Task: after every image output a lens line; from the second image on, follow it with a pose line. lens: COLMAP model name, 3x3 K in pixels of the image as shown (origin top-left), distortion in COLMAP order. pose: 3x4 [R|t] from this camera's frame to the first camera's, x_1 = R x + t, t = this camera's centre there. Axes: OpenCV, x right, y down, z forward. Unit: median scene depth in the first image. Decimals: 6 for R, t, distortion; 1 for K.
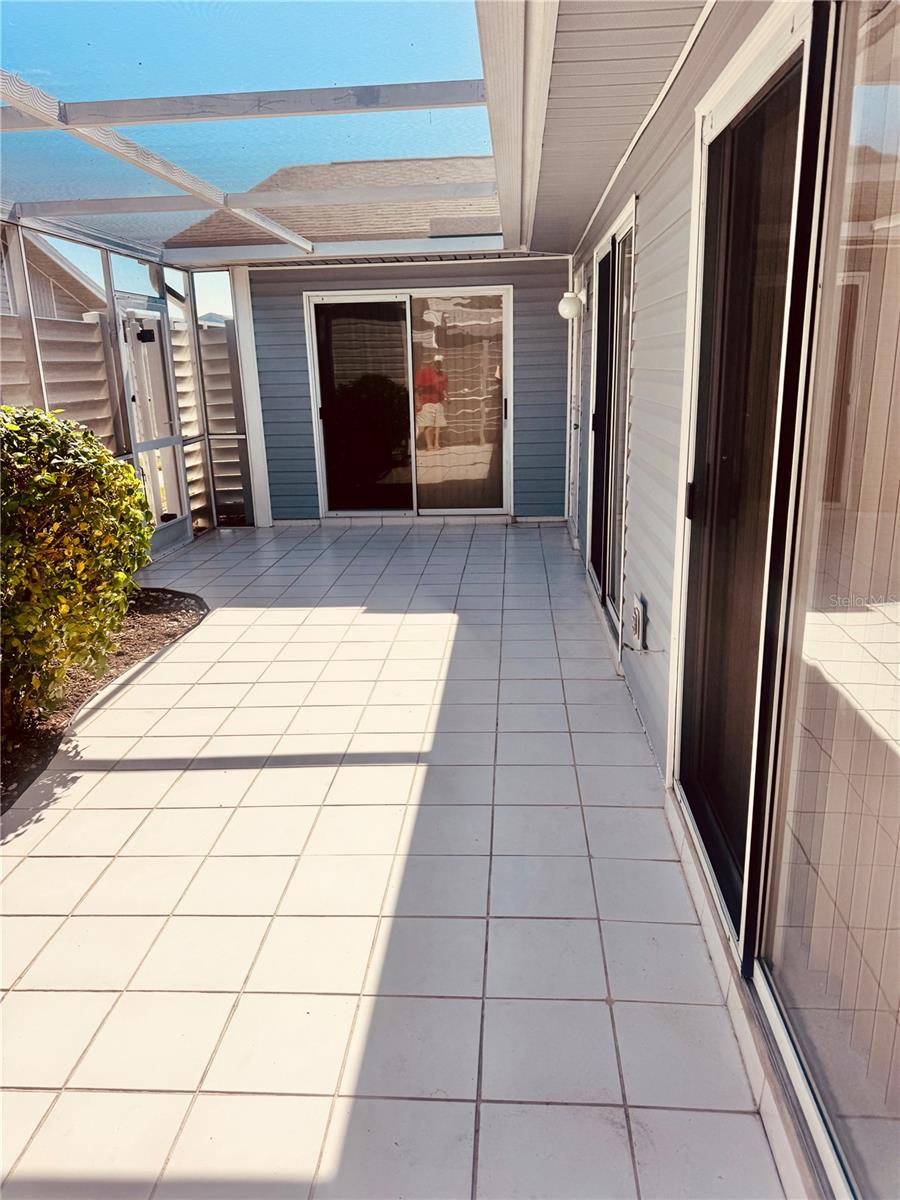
lens RADIAL K [[851.8, 0, 446.0], [0, 851.8, 604.6], [0, 0, 1]] dist [0.187286, -0.362956]
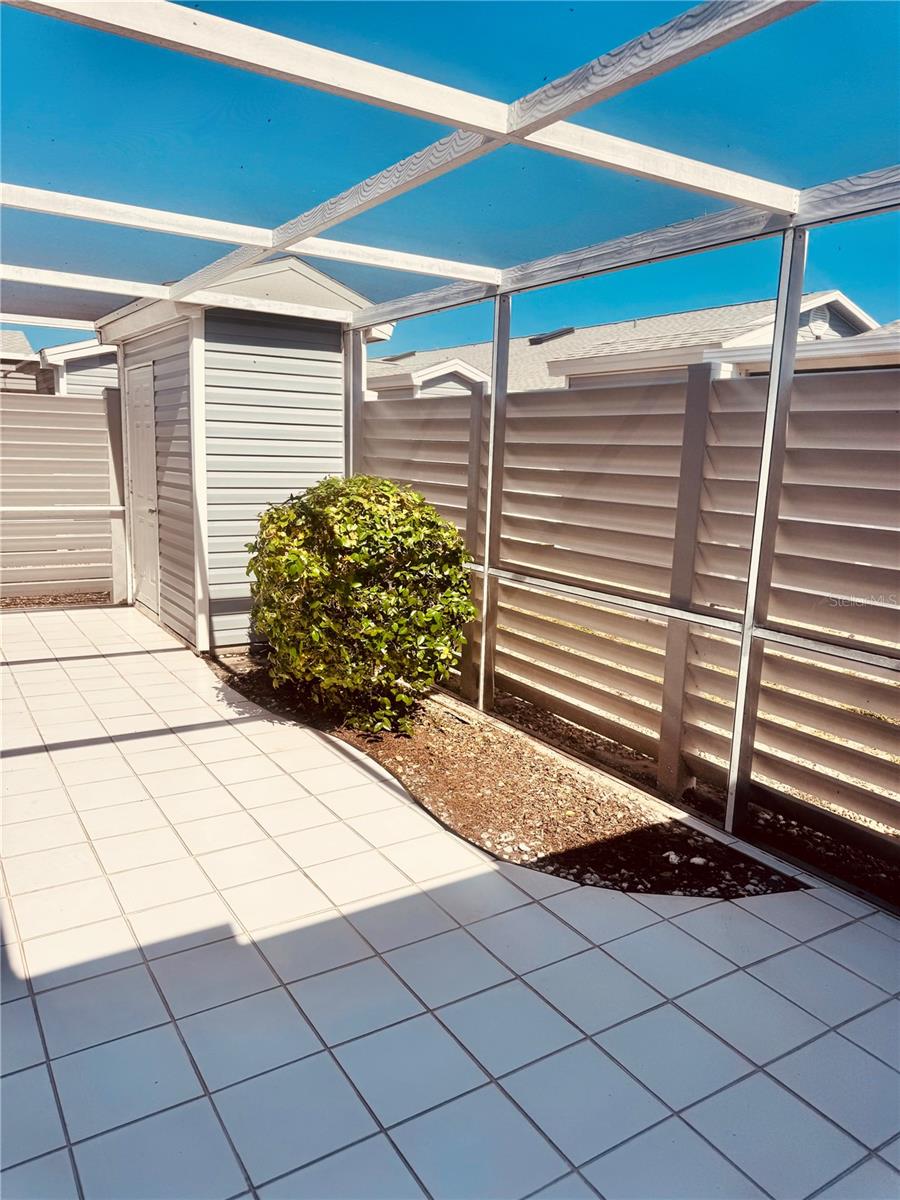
lens RADIAL K [[851.6, 0, 454.0], [0, 851.6, 604.4], [0, 0, 1]] dist [0.193125, -0.363695]
pose [[-0.802723, 0.111916, -0.585757, 0.113158], [-0.170105, 0.898456, 0.404773, -0.576178], [0.571577, 0.424561, -0.702174, 1.992241]]
